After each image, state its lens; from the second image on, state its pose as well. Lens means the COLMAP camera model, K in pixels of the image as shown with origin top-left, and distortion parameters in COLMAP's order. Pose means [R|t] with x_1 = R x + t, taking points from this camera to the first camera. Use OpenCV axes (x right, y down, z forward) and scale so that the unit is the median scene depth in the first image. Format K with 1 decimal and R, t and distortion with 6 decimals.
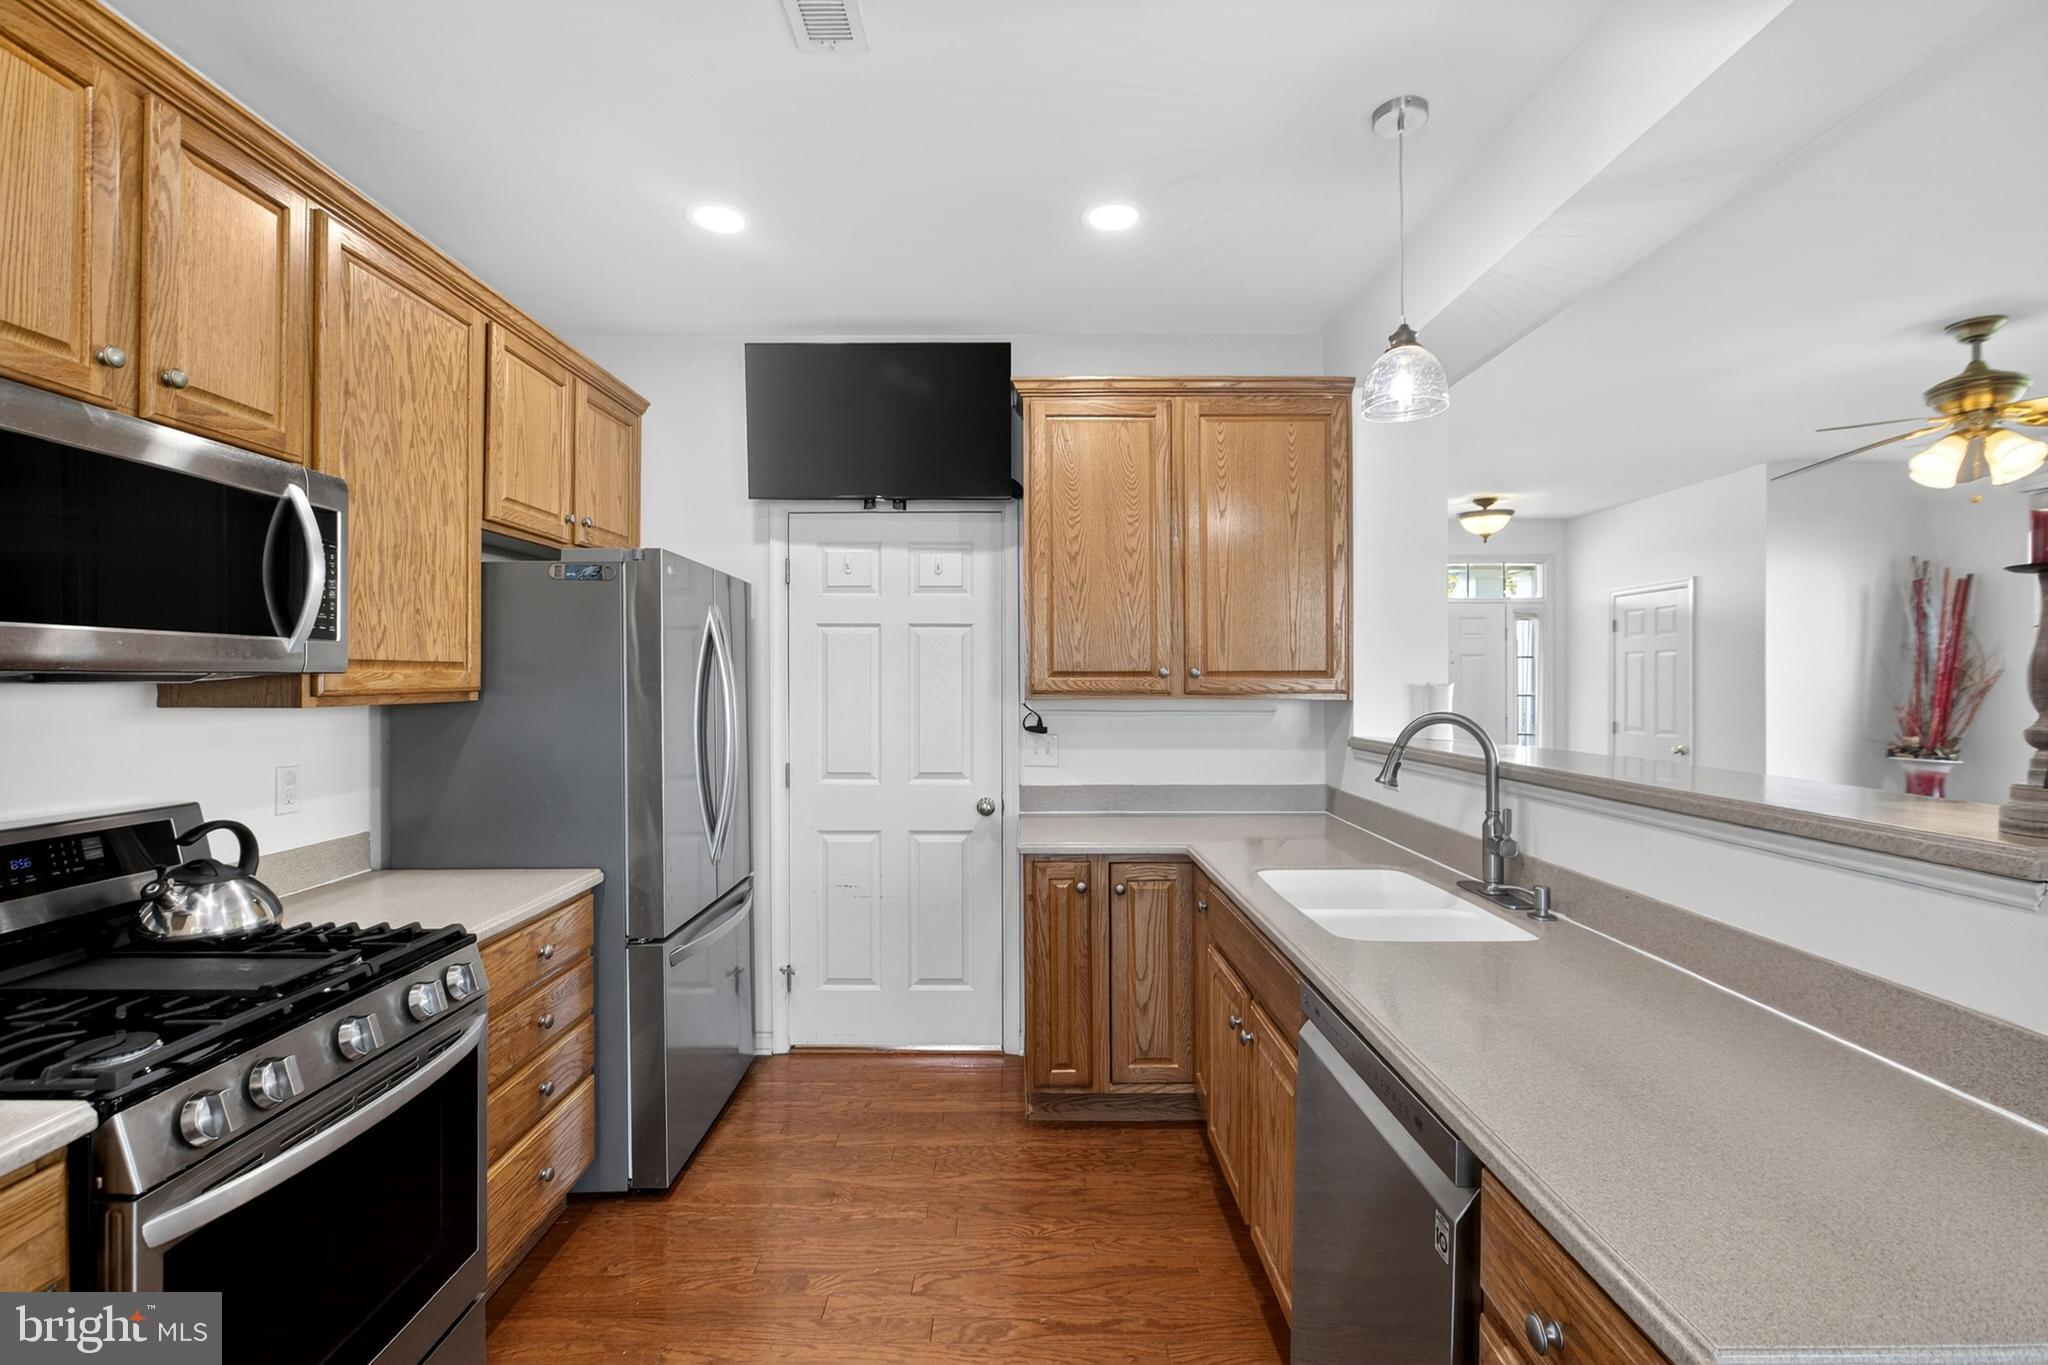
lens RADIAL K [[921.7, 0, 1024.7], [0, 921.7, 668.8], [0, 0, 1]] dist [-0.003549, -0.000165]
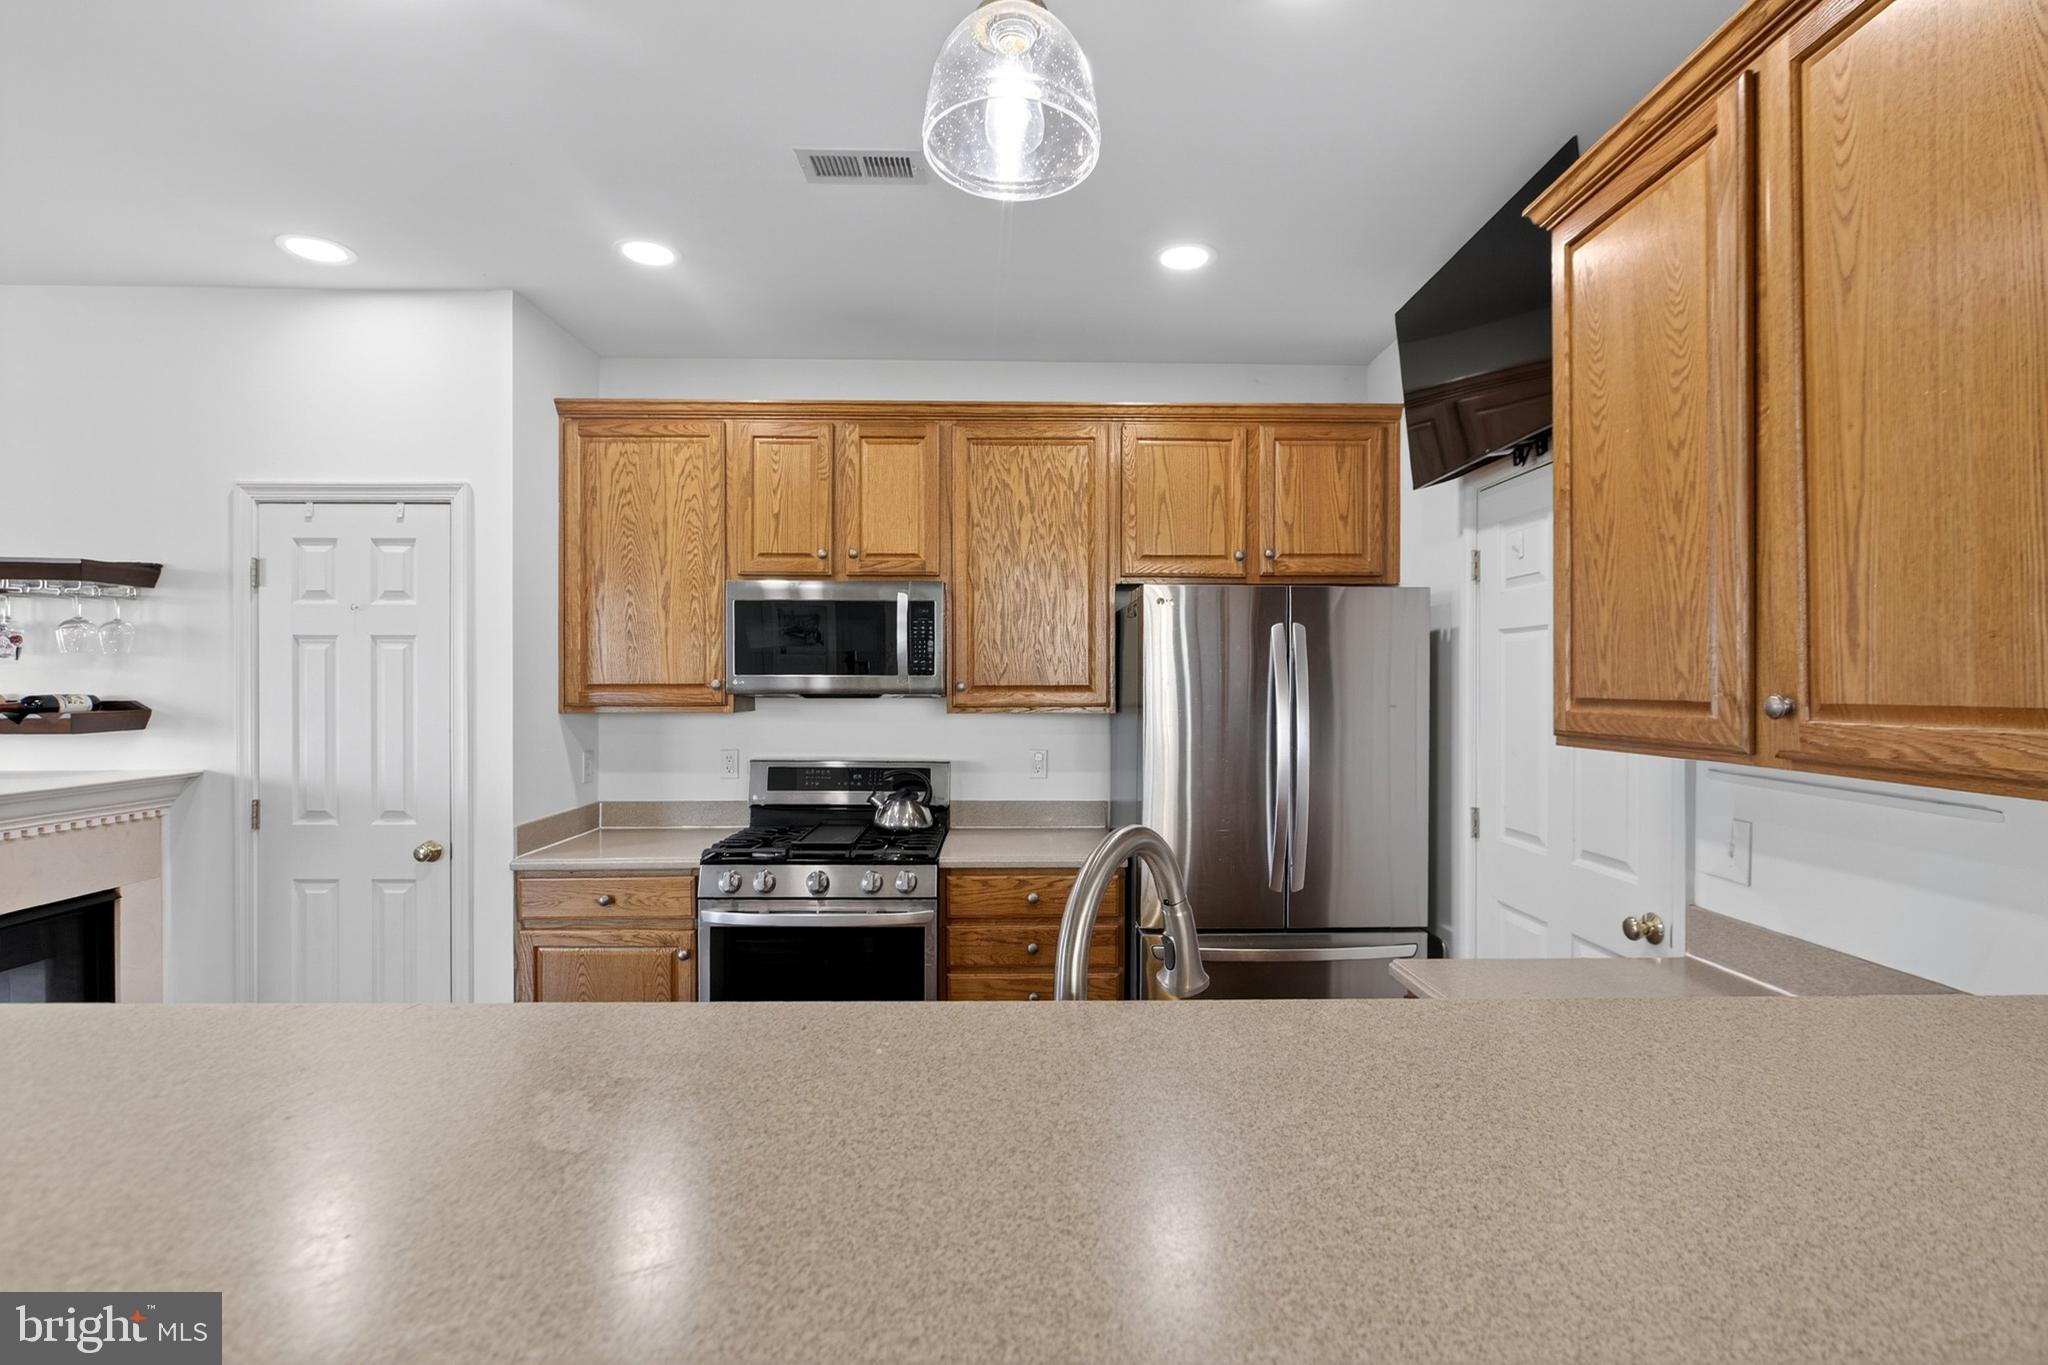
lens RADIAL K [[921.7, 0, 1029.8], [0, 921.7, 692.4], [0, 0, 1]] dist [-0.003549, -0.000165]
pose [[0.028143, 0.010095, -0.999553, 0.793685], [0.007192, 0.999921, 0.010302, -0.011925], [0.999578, -0.007479, 0.028068, 0.895270]]
